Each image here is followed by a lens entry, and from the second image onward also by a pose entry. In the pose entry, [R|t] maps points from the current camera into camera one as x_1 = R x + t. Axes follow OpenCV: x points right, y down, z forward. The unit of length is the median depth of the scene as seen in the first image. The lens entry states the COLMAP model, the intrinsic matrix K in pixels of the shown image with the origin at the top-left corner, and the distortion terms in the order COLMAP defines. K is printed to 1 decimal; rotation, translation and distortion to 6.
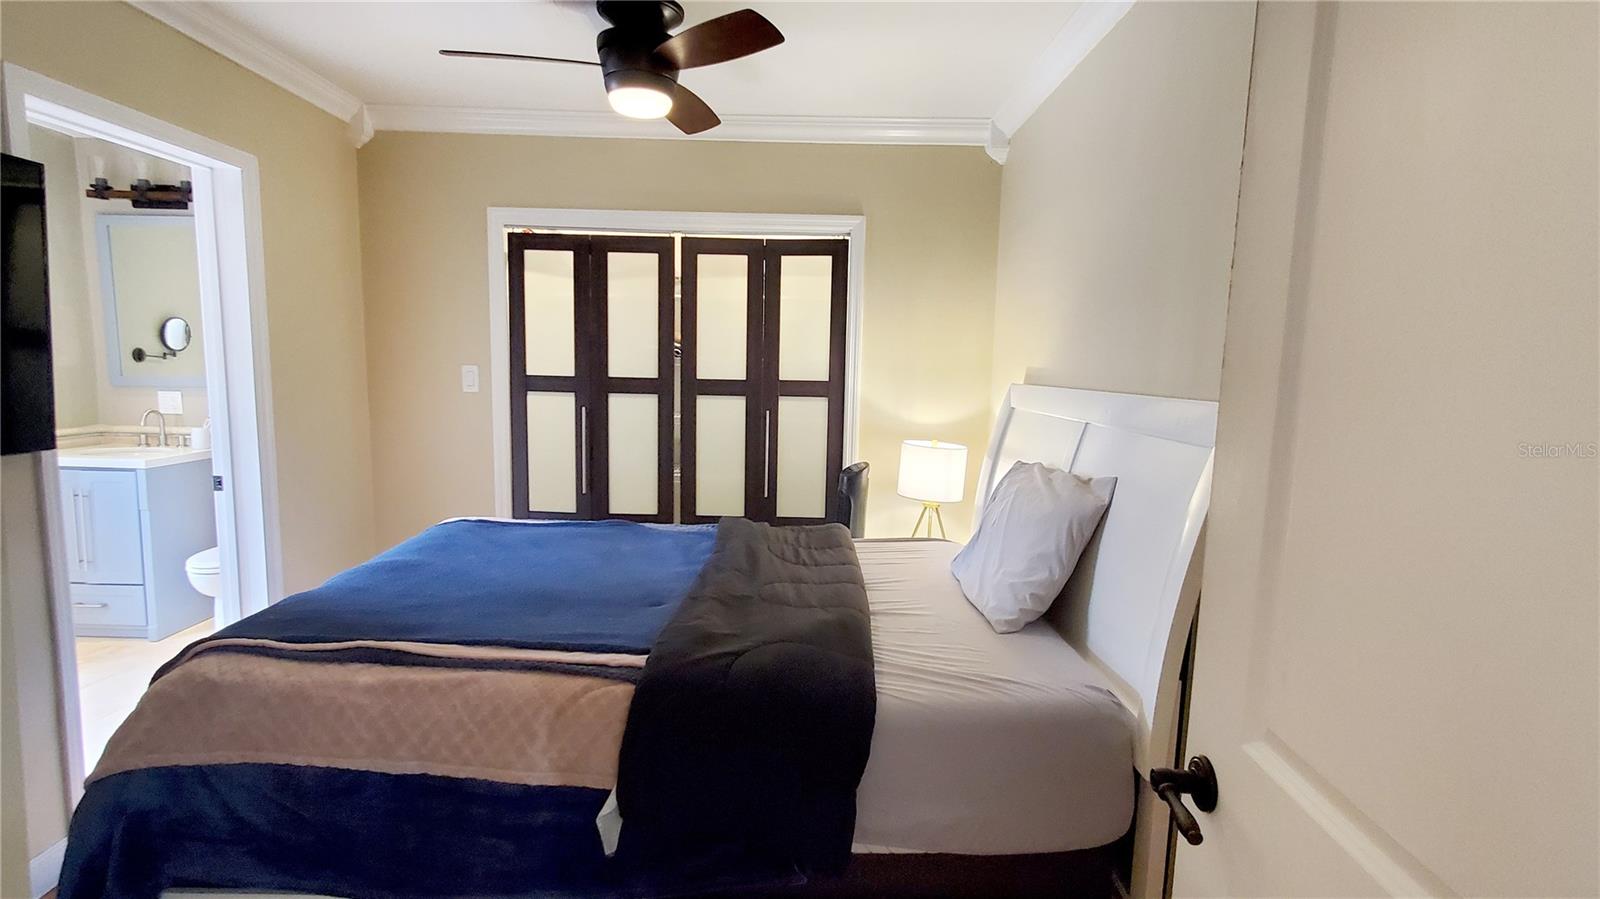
lens RADIAL K [[775.4, 0, 804.9], [0, 775.4, 457.0], [0, 0, 1]] dist [0.001565, 0.002371]
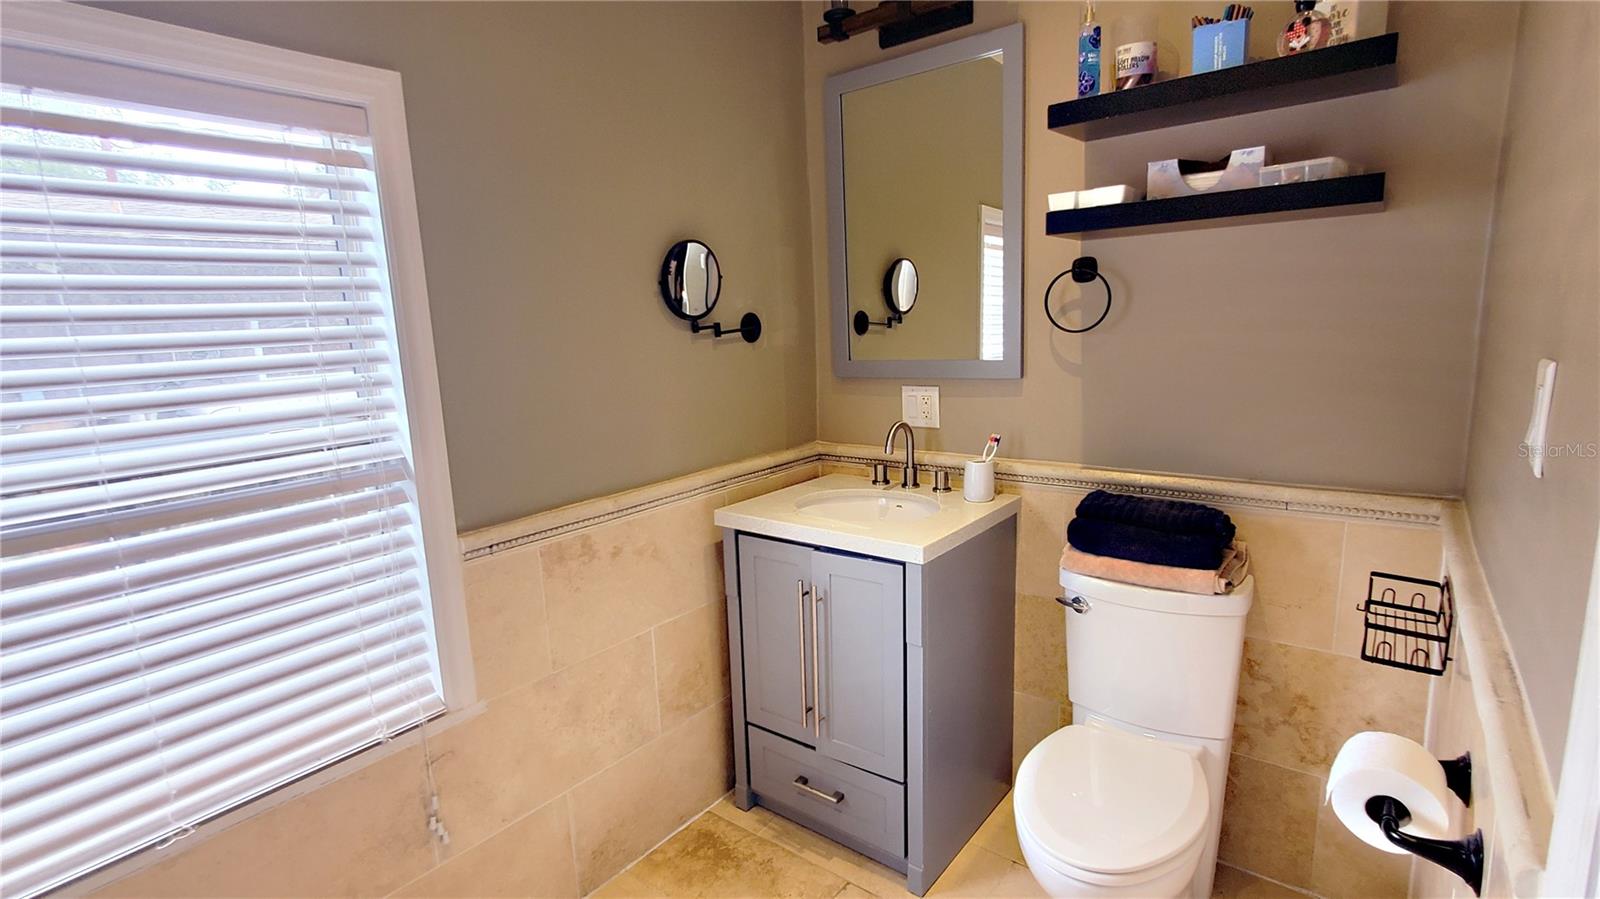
lens RADIAL K [[775.4, 0, 796.4], [0, 775.4, 452.3], [0, 0, 1]] dist [0.001565, 0.002371]
pose [[0.783394, 0.049402, -0.619559, -0.547675], [-0.016464, 0.998136, 0.058771, -0.068945], [0.621308, -0.035841, 0.782747, 0.518178]]
